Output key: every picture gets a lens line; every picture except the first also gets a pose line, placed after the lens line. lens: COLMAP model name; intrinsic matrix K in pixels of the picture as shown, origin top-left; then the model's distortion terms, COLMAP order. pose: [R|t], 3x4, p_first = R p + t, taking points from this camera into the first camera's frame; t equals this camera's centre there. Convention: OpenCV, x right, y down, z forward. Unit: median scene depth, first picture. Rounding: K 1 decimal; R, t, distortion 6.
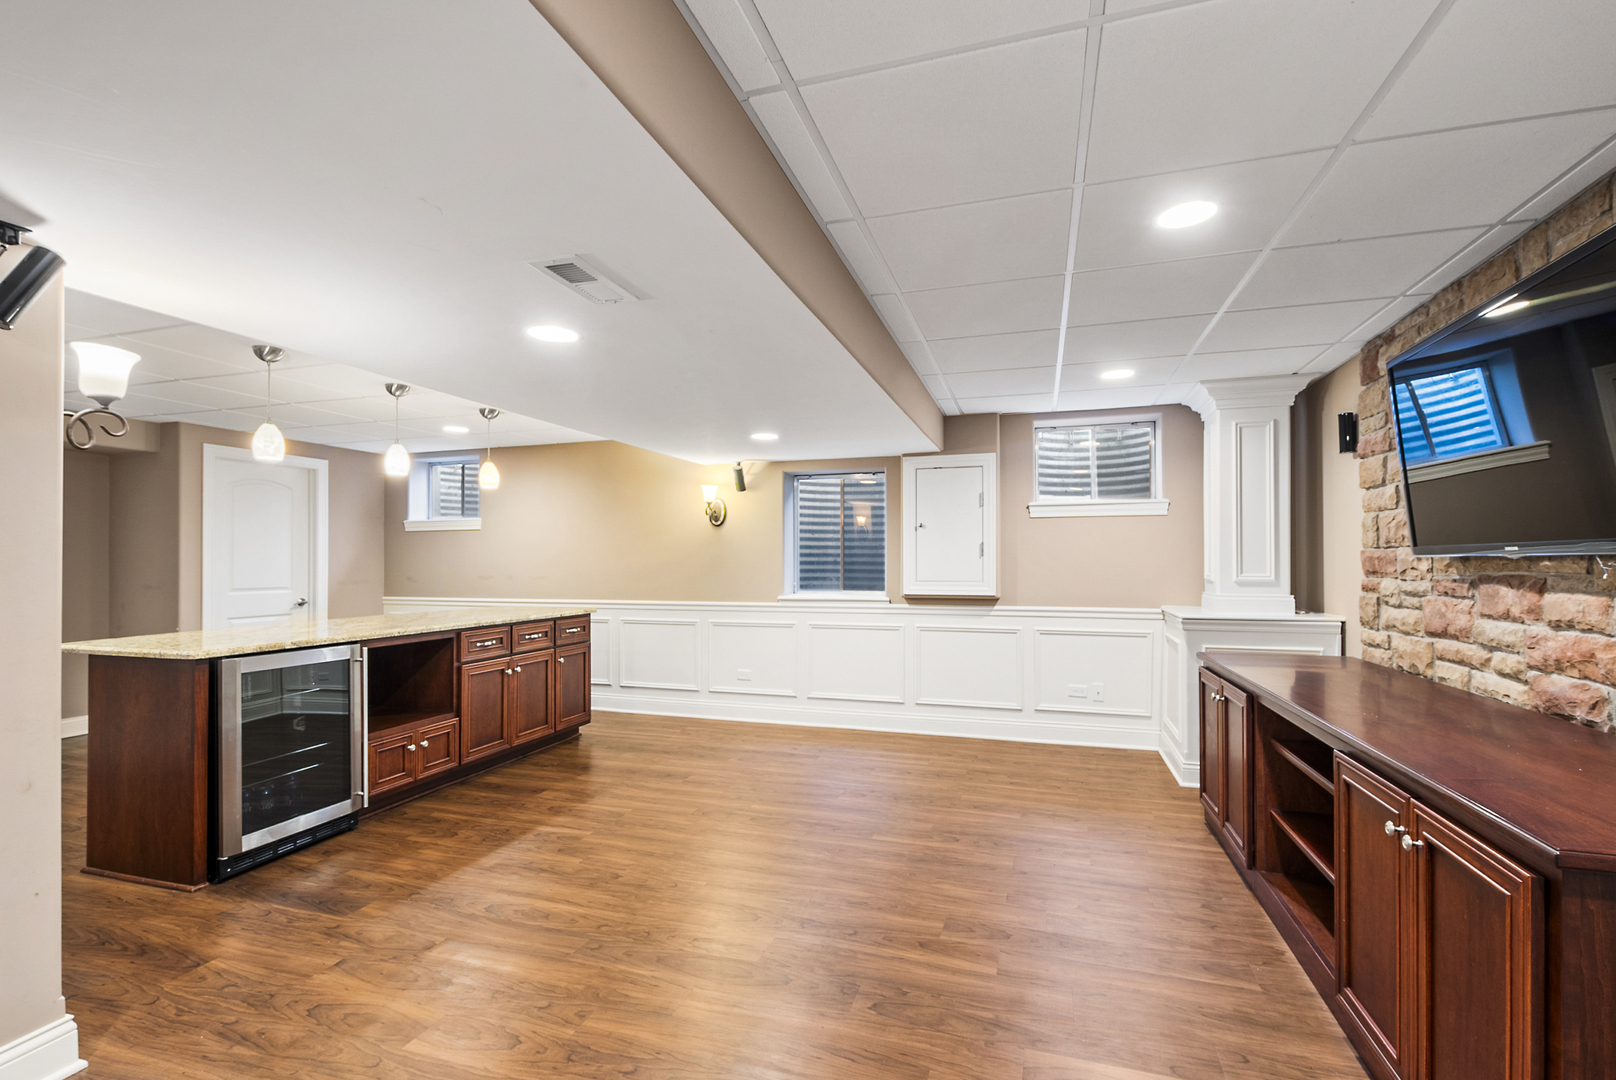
lens RADIAL K [[719.2, 0, 800.1], [0, 719.2, 553.5], [0, 0, 1]] dist [0.009865, -0.000955]
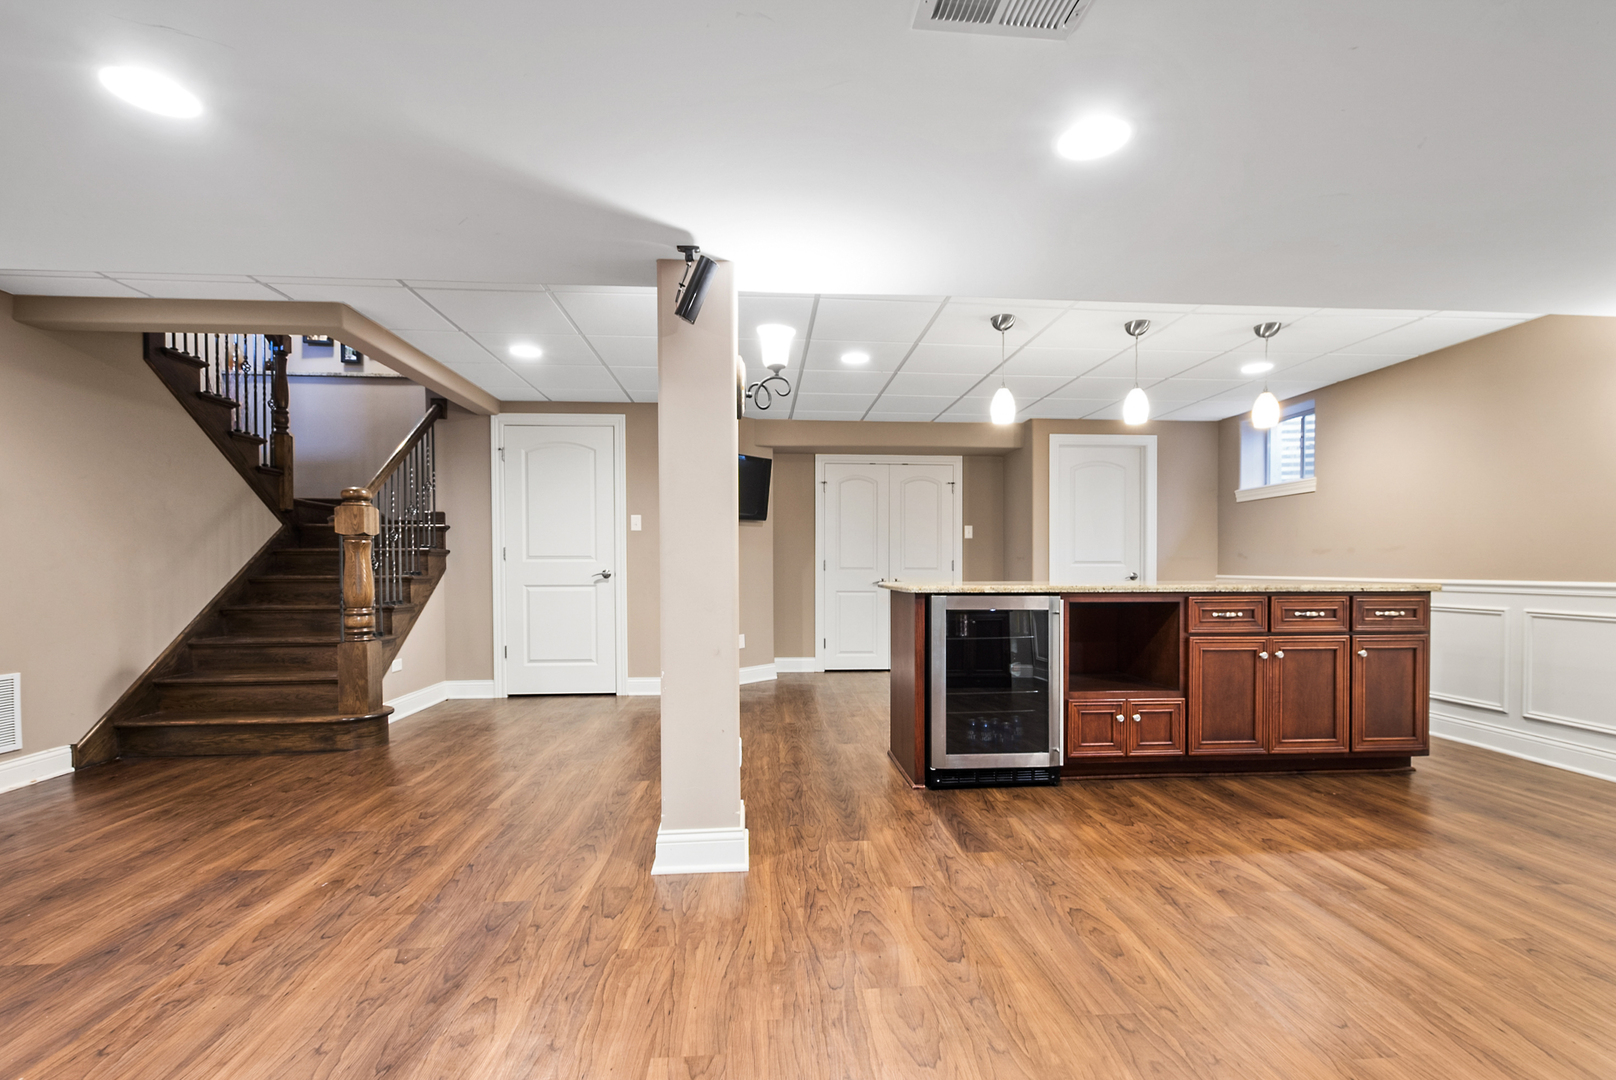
lens RADIAL K [[719.2, 0, 825.5], [0, 719.2, 574.2], [0, 0, 1]] dist [0.009865, -0.000955]
pose [[0.397409, 0.015249, -0.917515, 0.129844], [0.005952, 0.999798, 0.019195, 0.066115], [0.917622, -0.013089, 0.397238, 0.290005]]
